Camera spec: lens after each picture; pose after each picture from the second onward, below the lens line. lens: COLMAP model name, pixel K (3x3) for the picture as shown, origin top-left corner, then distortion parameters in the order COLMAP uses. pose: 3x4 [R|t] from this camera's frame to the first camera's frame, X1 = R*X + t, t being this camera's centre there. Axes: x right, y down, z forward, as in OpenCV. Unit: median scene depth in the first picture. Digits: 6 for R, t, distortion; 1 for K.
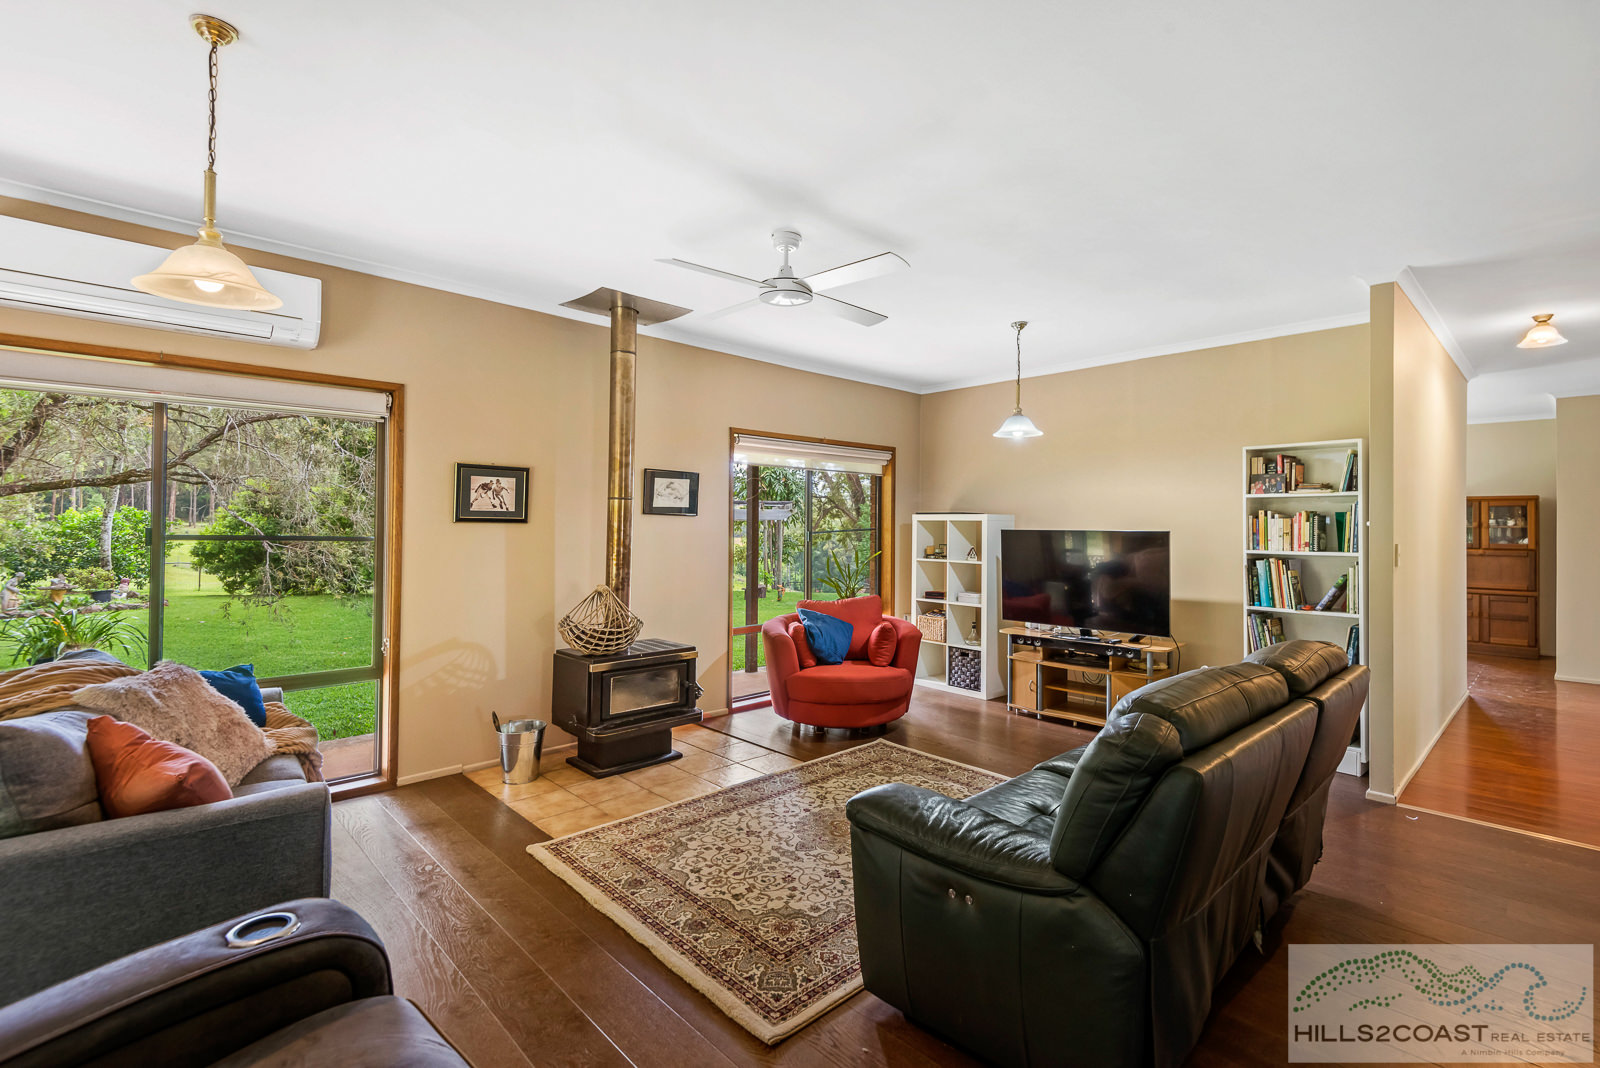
lens RADIAL K [[733.3, 0, 830.1], [0, 733.3, 519.4], [0, 0, 1]] dist [0.040481, -0.000887]
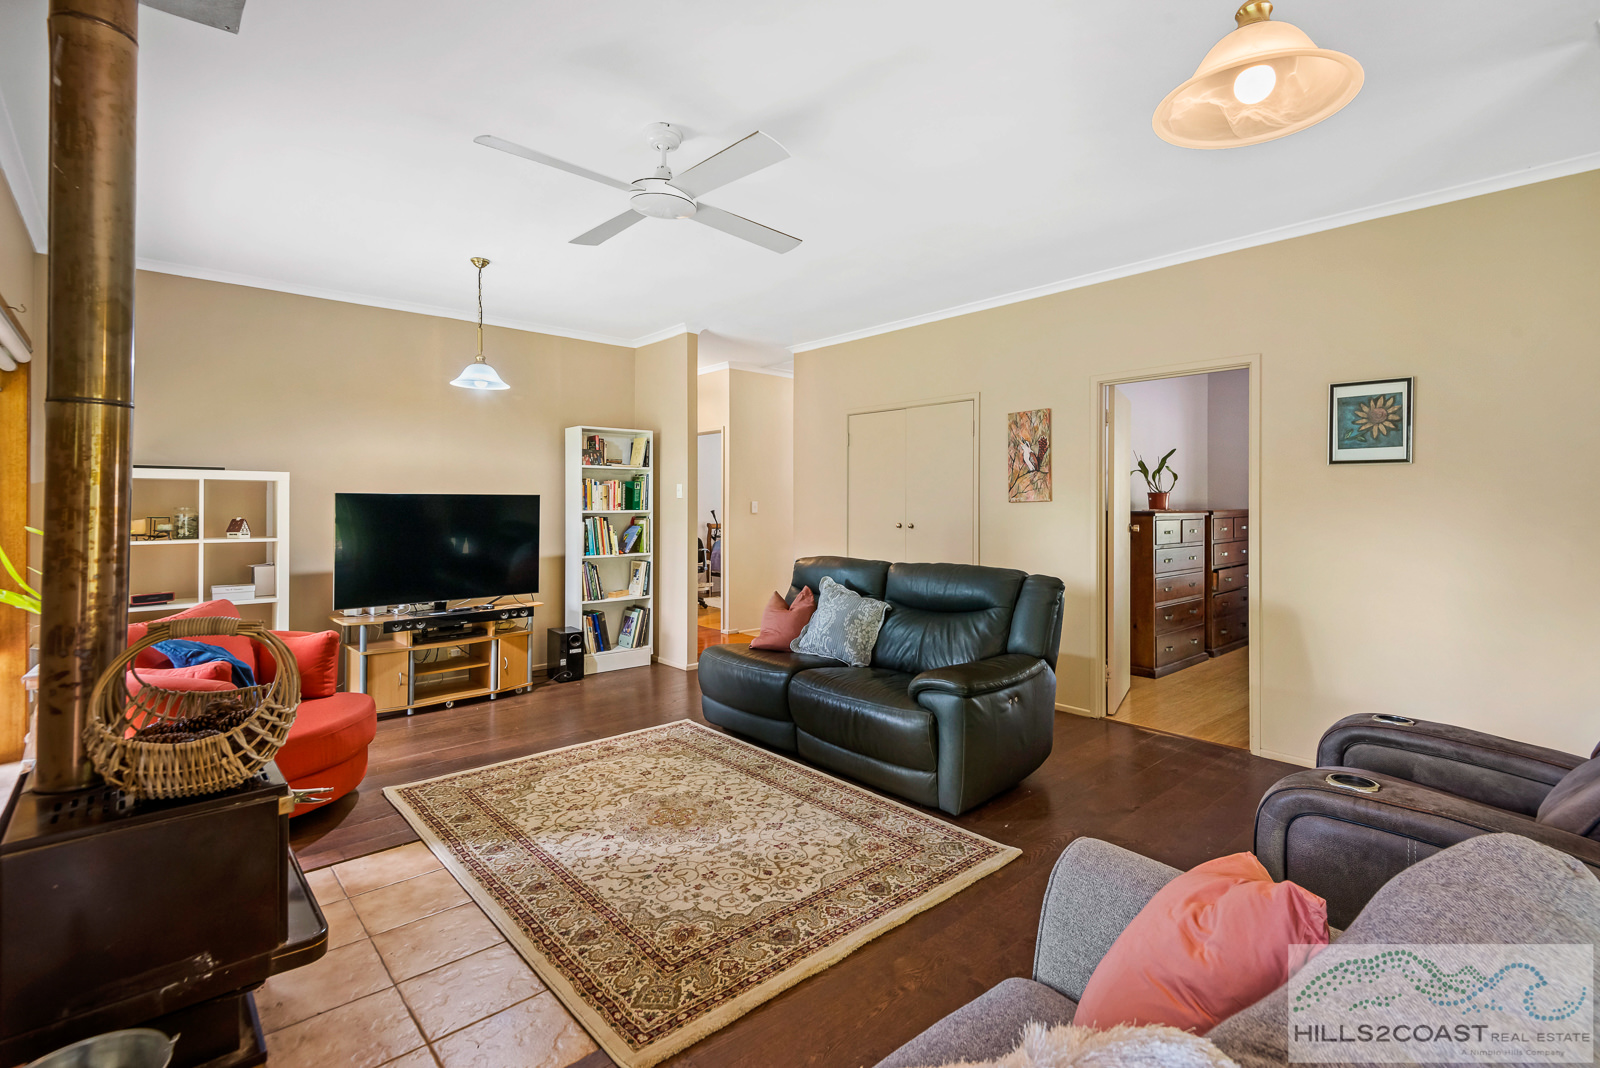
lens RADIAL K [[733.3, 0, 809.9], [0, 733.3, 507.3], [0, 0, 1]] dist [0.040481, -0.000887]
pose [[0.040406, -0.012515, 0.999105, -0.735238], [-0.008633, 0.999880, 0.012873, 0.019975], [-0.999146, -0.009145, 0.040293, 0.669729]]
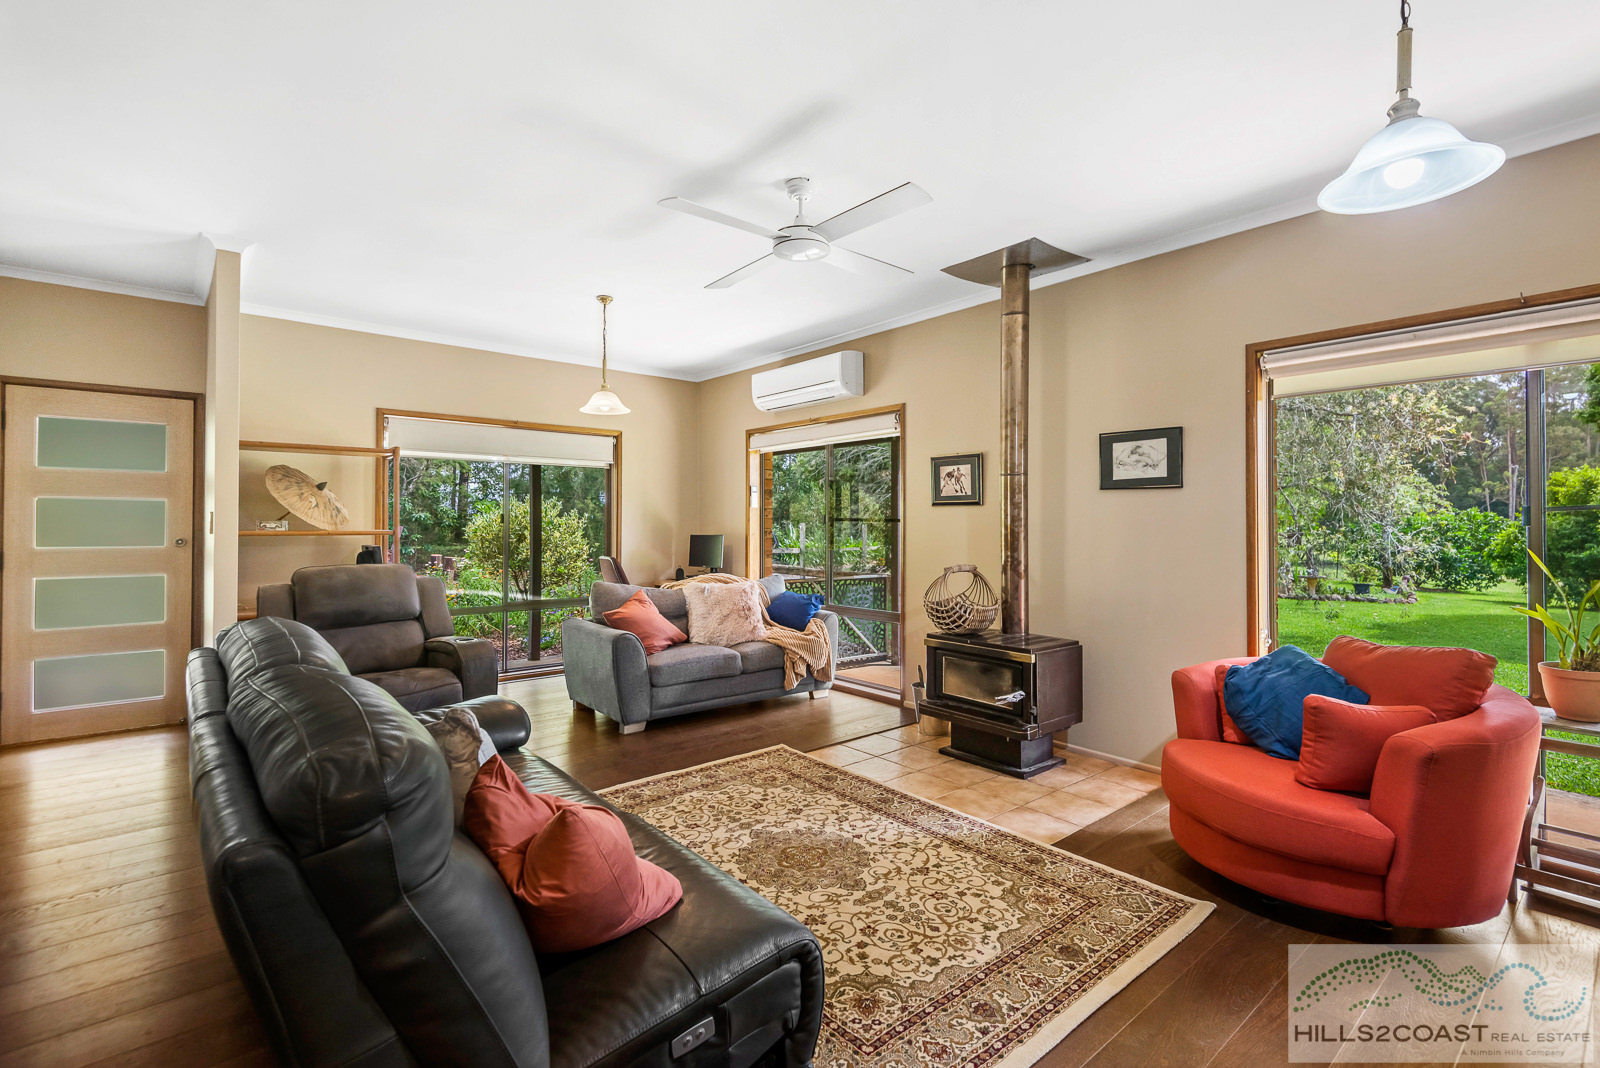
lens RADIAL K [[733.3, 0, 800.6], [0, 733.3, 521.8], [0, 0, 1]] dist [0.040481, -0.000887]
pose [[-0.080872, -0.015021, -0.996611, 0.719411], [0.006025, 0.999861, -0.015559, 0.047225], [0.996706, -0.007263, -0.080770, 0.896107]]
